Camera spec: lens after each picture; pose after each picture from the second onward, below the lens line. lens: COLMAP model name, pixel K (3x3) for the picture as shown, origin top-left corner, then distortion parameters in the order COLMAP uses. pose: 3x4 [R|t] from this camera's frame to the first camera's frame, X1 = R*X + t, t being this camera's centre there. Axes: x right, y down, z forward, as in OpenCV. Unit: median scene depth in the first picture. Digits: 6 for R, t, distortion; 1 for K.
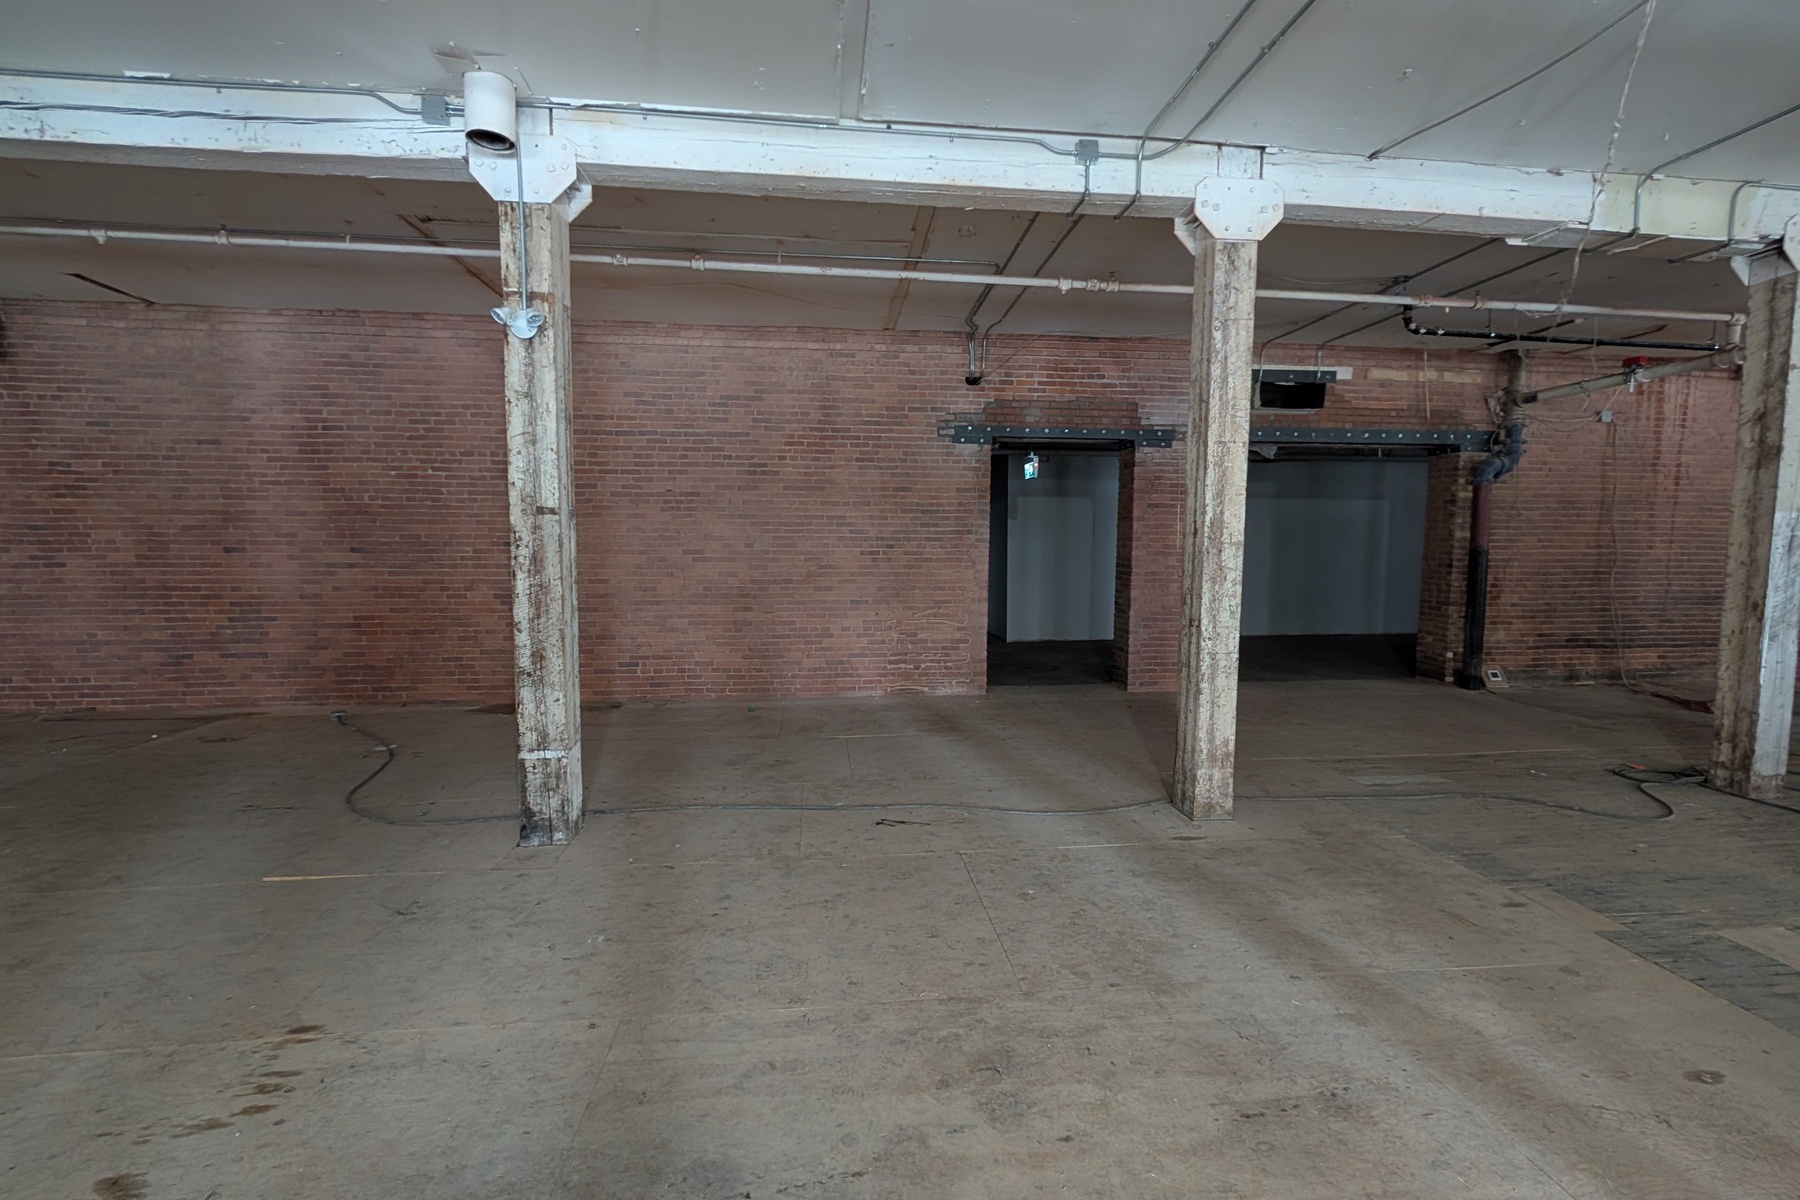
lens RADIAL K [[772.4, 0, 901.0], [0, 772.4, 607.4], [0, 0, 1]] dist [-0.000229, -0.000134]
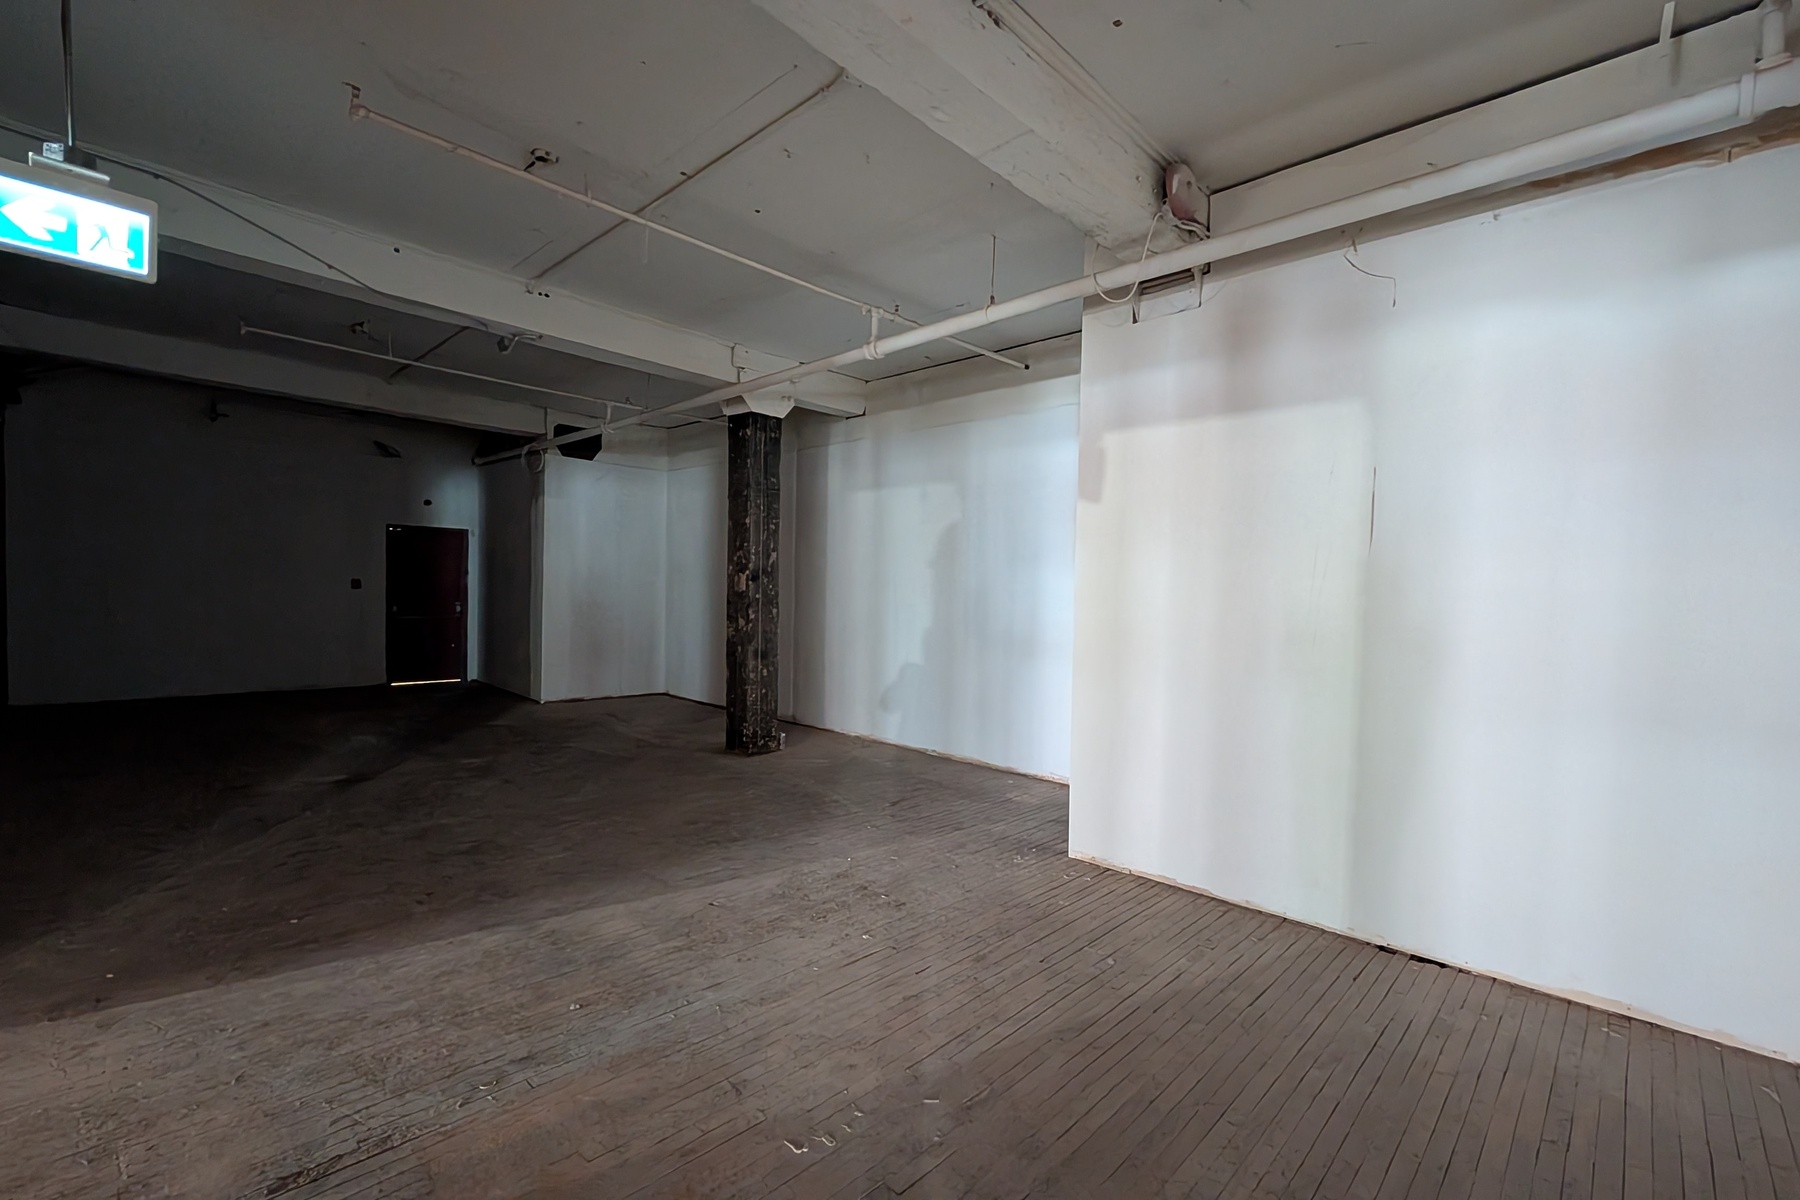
lens RADIAL K [[772.4, 0, 901.0], [0, 772.4, 607.4], [0, 0, 1]] dist [-0.000229, -0.000134]
pose [[0.635125, 0.032261, -0.771735, 0.579659], [-0.080550, 0.996446, -0.024637, -0.084883], [0.768198, 0.077811, 0.635466, 1.175908]]
